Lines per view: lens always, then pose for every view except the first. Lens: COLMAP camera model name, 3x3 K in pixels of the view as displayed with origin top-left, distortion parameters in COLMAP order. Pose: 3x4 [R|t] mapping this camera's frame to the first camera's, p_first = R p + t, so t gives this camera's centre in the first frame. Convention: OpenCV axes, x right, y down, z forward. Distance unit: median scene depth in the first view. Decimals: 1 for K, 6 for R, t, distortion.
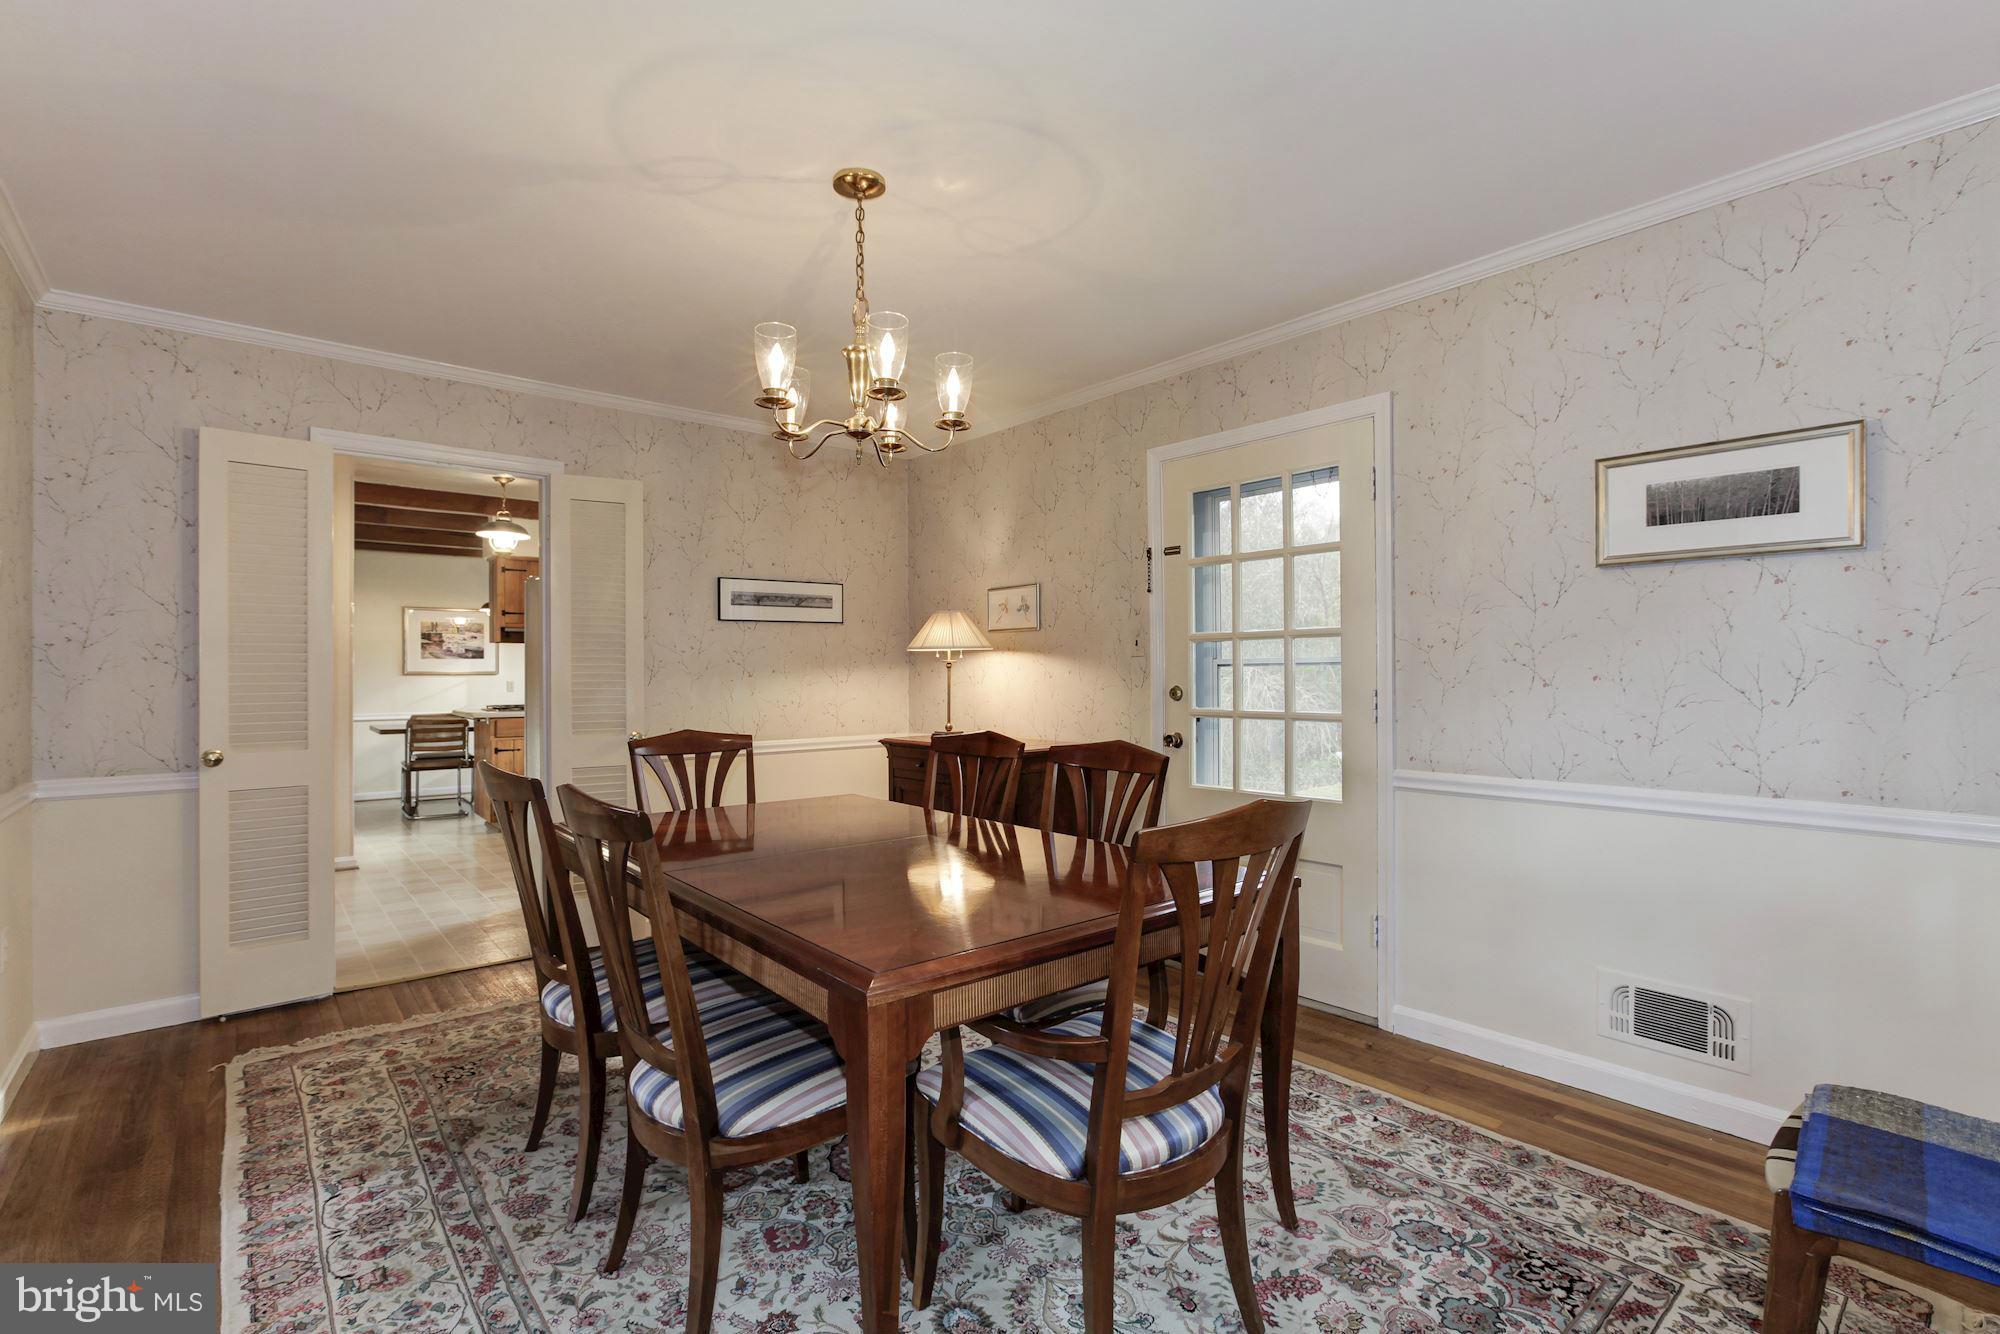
lens RADIAL K [[917.2, 0, 1009.4], [0, 917.2, 680.6], [0, 0, 1]] dist [-0.018776, 0.003384]
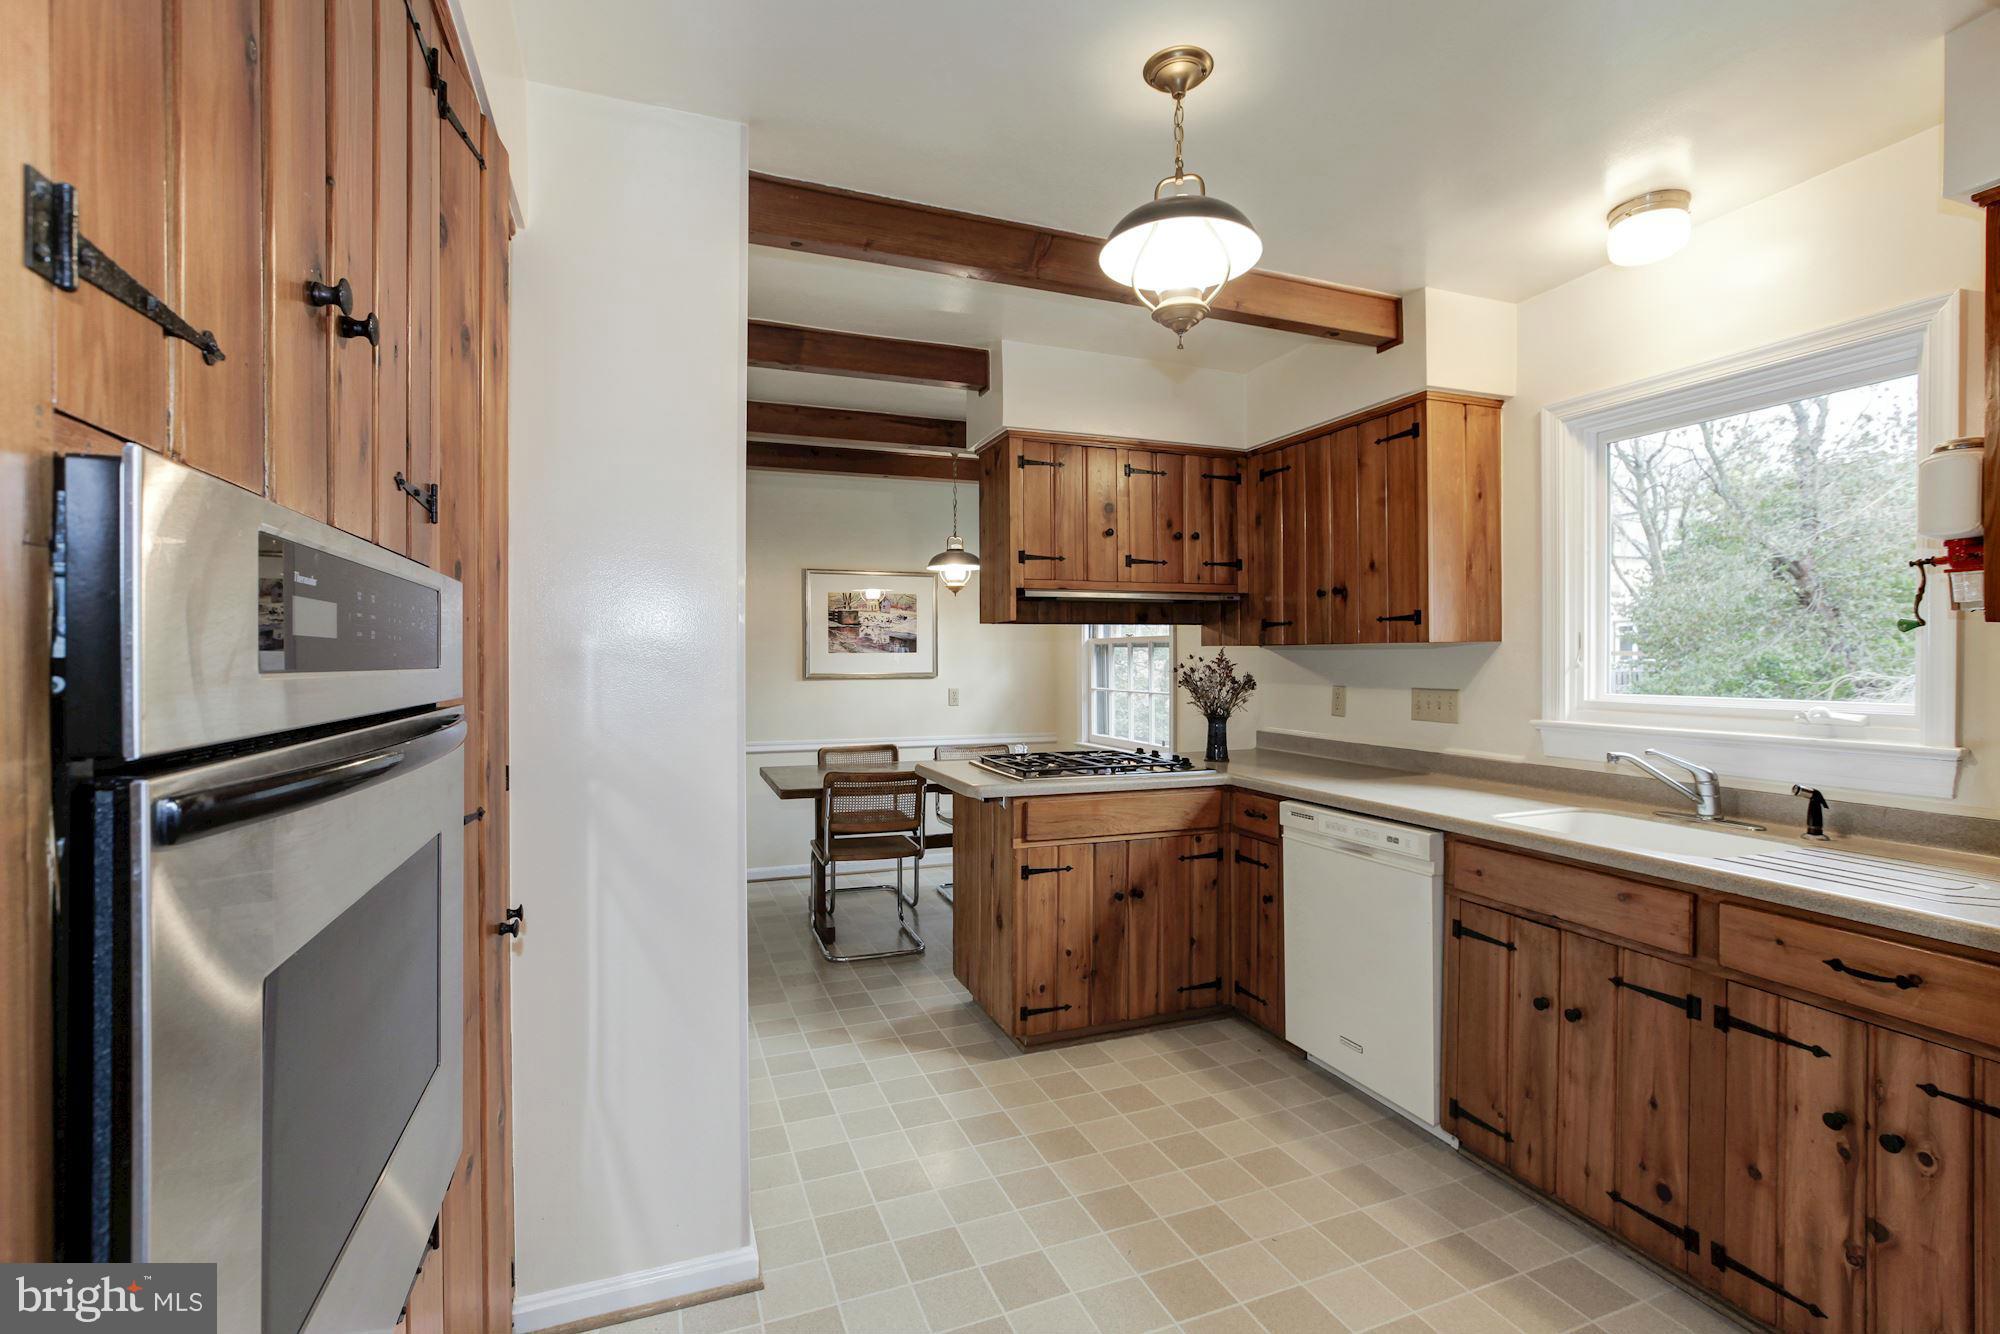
lens RADIAL K [[917.2, 0, 990.7], [0, 917.2, 654.0], [0, 0, 1]] dist [-0.018776, 0.003384]
pose [[0.941013, -0.006552, -0.338306, -0.540176], [0.004420, 0.999965, -0.007071, -0.029917], [0.338340, 0.005159, 0.941010, 0.734069]]
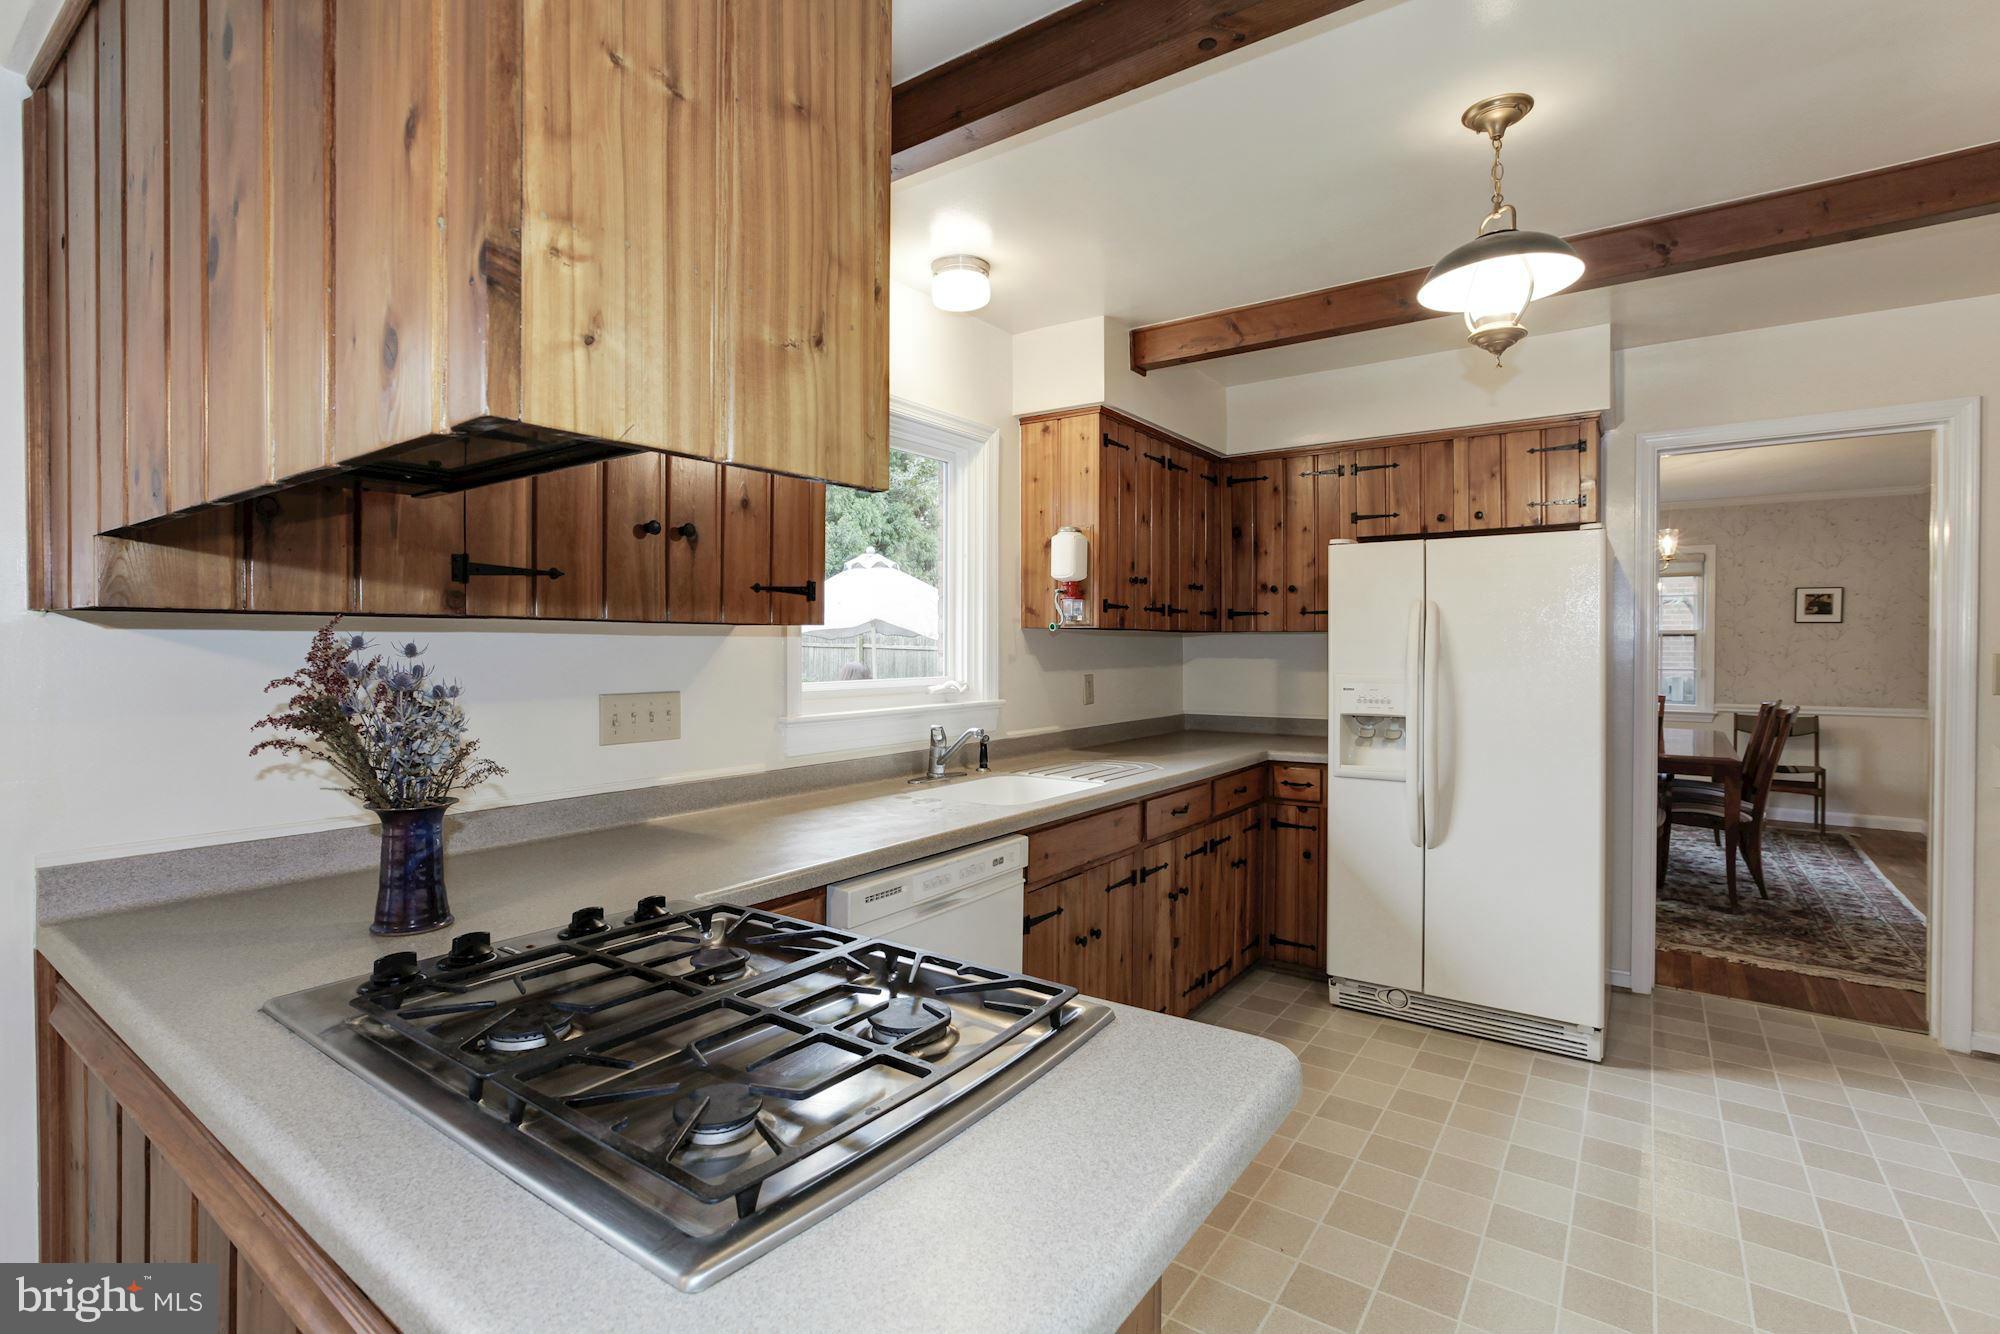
lens RADIAL K [[917.2, 0, 1000.3], [0, 917.2, 658.1], [0, 0, 1]] dist [-0.018776, 0.003384]
pose [[-0.248566, -0.017636, 0.968454, -1.521203], [-0.005886, 0.999843, 0.016697, -0.036252], [-0.968597, -0.001550, -0.248631, 2.441803]]
